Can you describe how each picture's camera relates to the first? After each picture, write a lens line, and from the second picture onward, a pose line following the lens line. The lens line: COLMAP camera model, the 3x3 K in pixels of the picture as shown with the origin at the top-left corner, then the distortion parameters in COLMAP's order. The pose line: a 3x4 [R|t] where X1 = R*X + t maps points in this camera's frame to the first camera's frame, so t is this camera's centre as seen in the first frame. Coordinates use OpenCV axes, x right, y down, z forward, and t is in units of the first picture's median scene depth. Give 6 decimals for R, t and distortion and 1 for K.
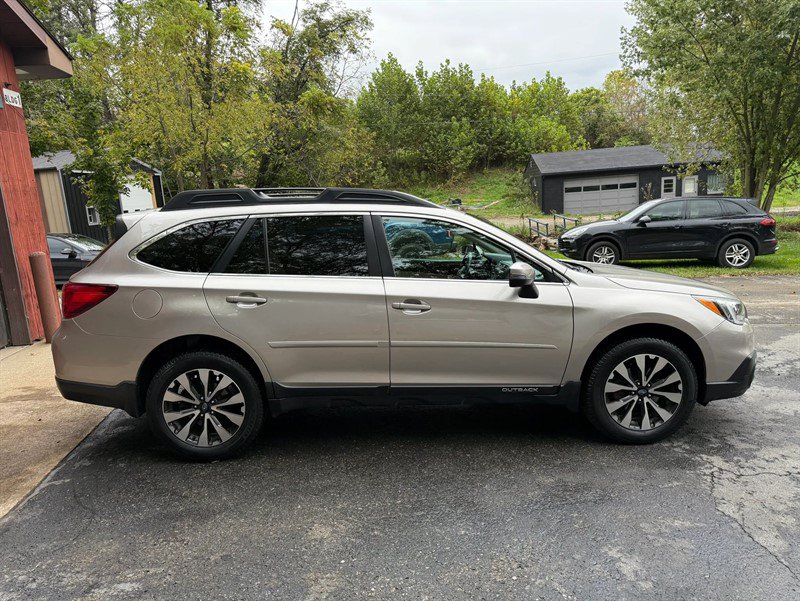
lens RADIAL K [[563.8, 0, 396.4], [0, 563.8, 297.8], [0, 0, 1]] dist [0.032476, -0.037294]
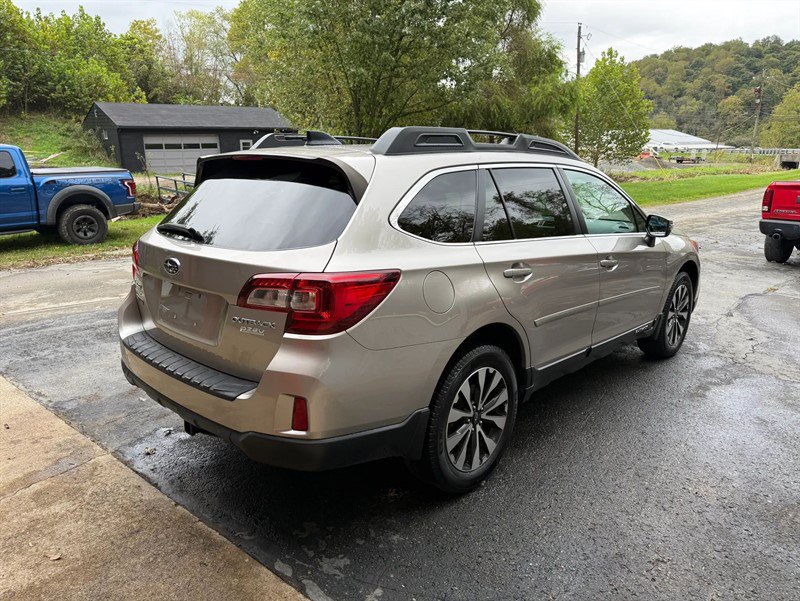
lens RADIAL K [[563.8, 0, 399.5], [0, 563.8, 299.3], [0, 0, 1]] dist [0.032476, -0.037294]
pose [[0.703550, -0.129862, 0.698679, -0.459260], [0.080957, 0.991407, 0.102750, -0.026375], [-0.706019, -0.015727, 0.708018, 0.266205]]
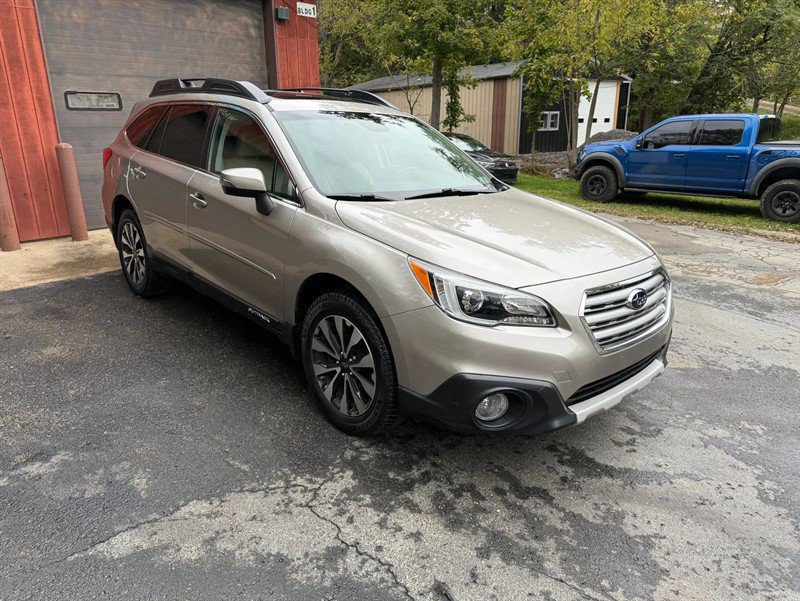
lens RADIAL K [[563.8, 0, 397.7], [0, 563.8, 297.1], [0, 0, 1]] dist [0.032476, -0.037294]
pose [[0.655582, 0.277707, -0.702204, 0.499054], [-0.173204, 0.960428, 0.218126, -0.049338], [0.734991, -0.021375, 0.677740, 0.276982]]
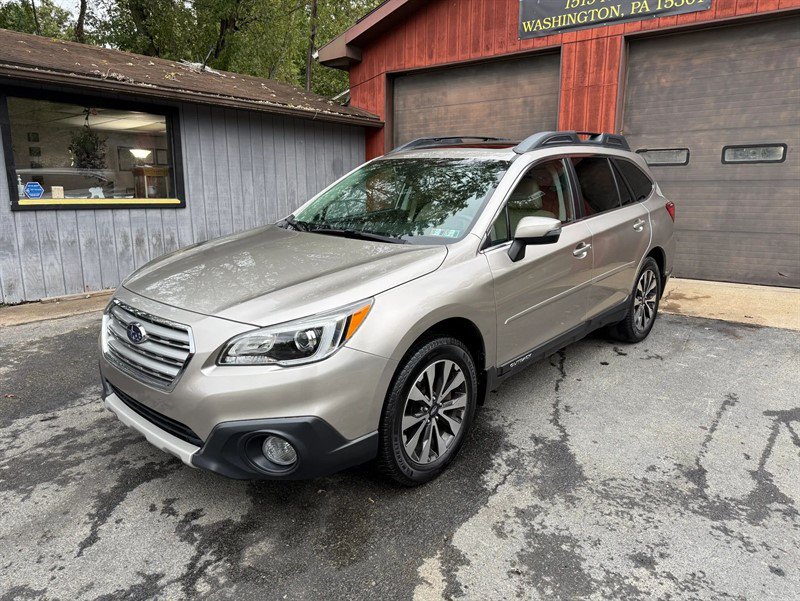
lens RADIAL K [[563.8, 0, 402.9], [0, 563.8, 300.3], [0, 0, 1]] dist [0.032476, -0.037294]
pose [[-0.684484, 0.199778, -0.701121, 0.476366], [-0.094432, 0.929322, 0.356993, -0.152840], [0.722886, 0.310564, -0.617240, 0.944763]]
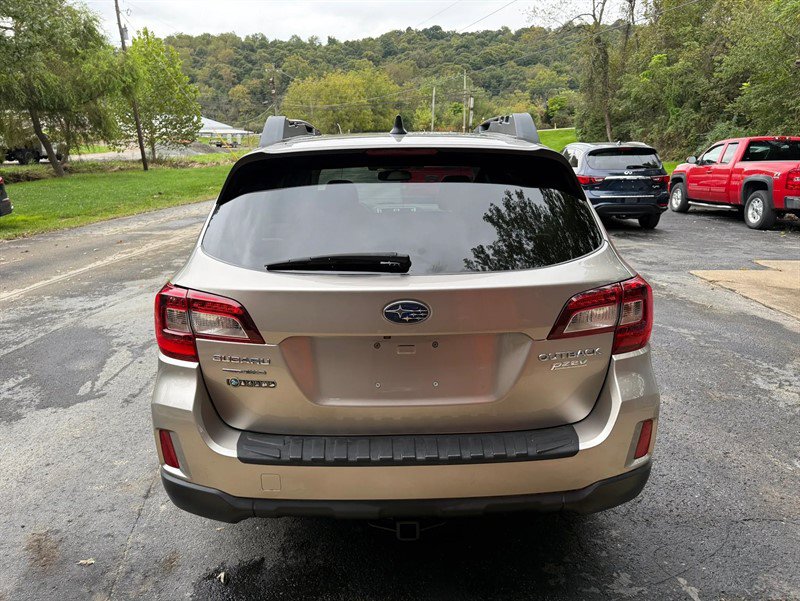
lens RADIAL K [[563.8, 0, 394.7], [0, 563.8, 301.0], [0, 0, 1]] dist [0.032476, -0.037294]
pose [[0.021715, -0.231112, 0.972685, -0.539564], [0.164188, 0.960529, 0.224558, -0.078780], [-0.986190, 0.154827, 0.058803, 0.586537]]
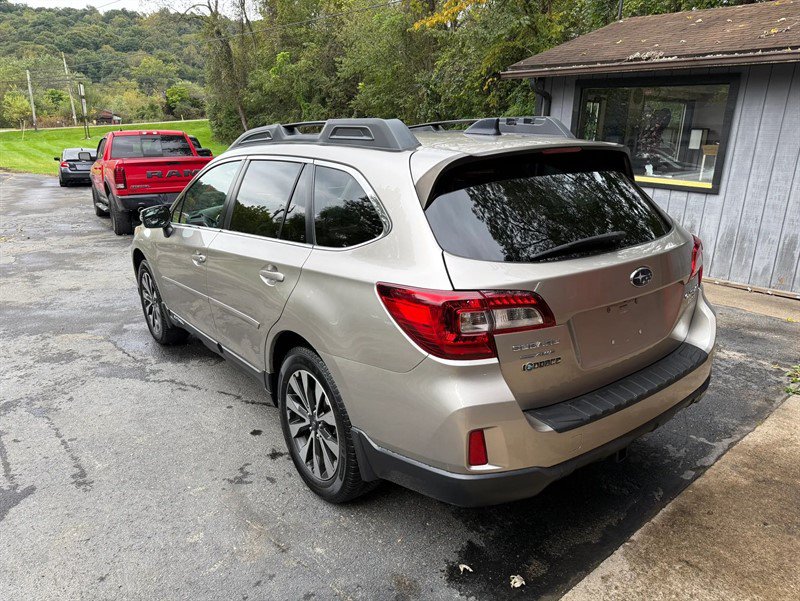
lens RADIAL K [[563.8, 0, 402.0], [0, 563.8, 303.0], [0, 0, 1]] dist [0.032476, -0.037294]
pose [[-0.576922, -0.191741, 0.793975, -0.479515], [0.166635, 0.923984, 0.344218, -0.130880], [-0.799621, 0.330891, -0.501116, 0.850425]]
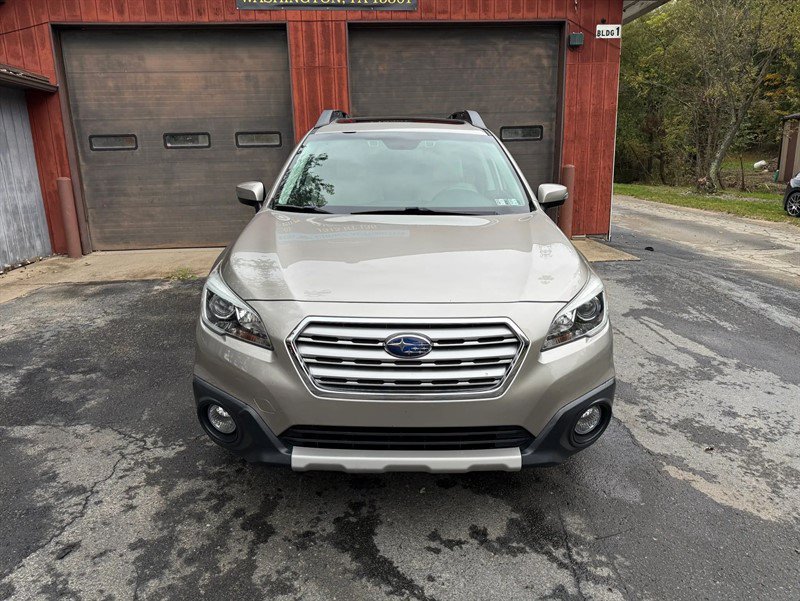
lens RADIAL K [[563.8, 0, 401.7], [0, 563.8, 298.9], [0, 0, 1]] dist [0.032476, -0.037294]
pose [[-0.013982, 0.291088, -0.956594, 0.604241], [-0.160709, 0.943596, 0.289482, -0.096931], [0.986903, 0.157780, 0.033587, 0.607639]]
